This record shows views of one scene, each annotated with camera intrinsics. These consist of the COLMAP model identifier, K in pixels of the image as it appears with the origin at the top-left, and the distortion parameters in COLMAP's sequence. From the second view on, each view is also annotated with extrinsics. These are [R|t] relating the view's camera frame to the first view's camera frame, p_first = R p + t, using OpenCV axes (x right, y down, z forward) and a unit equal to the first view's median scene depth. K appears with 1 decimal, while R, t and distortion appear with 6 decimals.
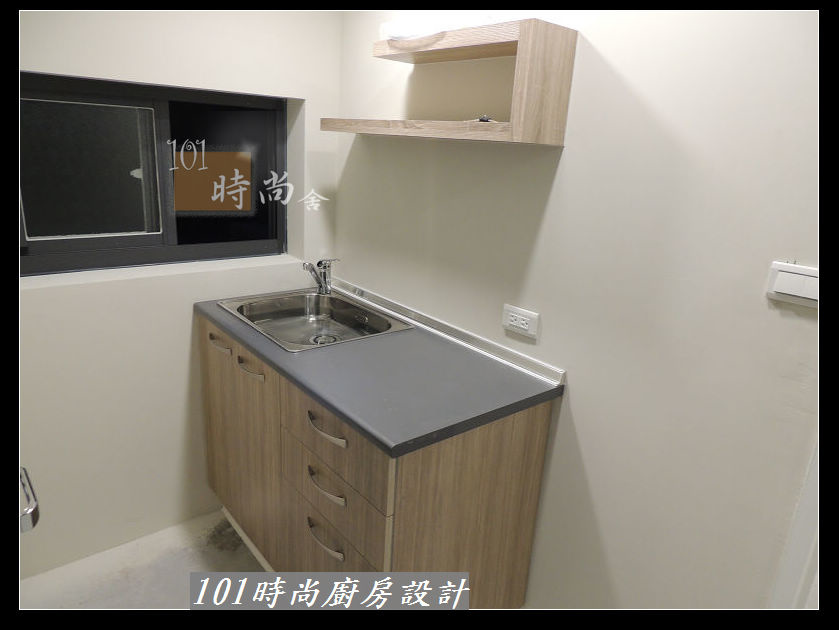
lens RADIAL K [[570.8, 0, 417.0], [0, 570.8, 309.0], [0, 0, 1]] dist [-0.026895, 0.003890]
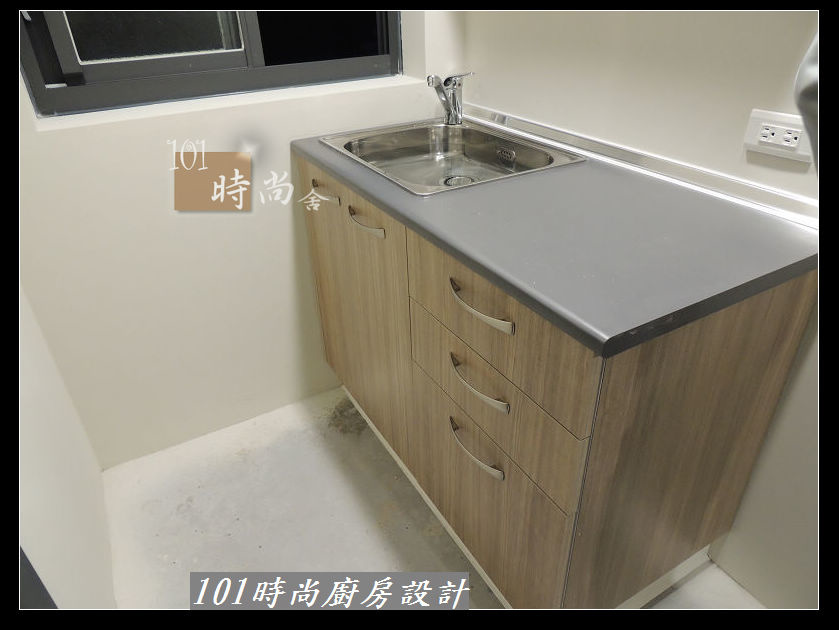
lens RADIAL K [[570.8, 0, 417.0], [0, 570.8, 309.0], [0, 0, 1]] dist [-0.026895, 0.003890]
pose [[0.981362, 0.009984, -0.191908, -0.070686], [0.036042, 0.971365, 0.234844, 0.037538], [0.188757, -0.237384, 0.952901, 0.236889]]
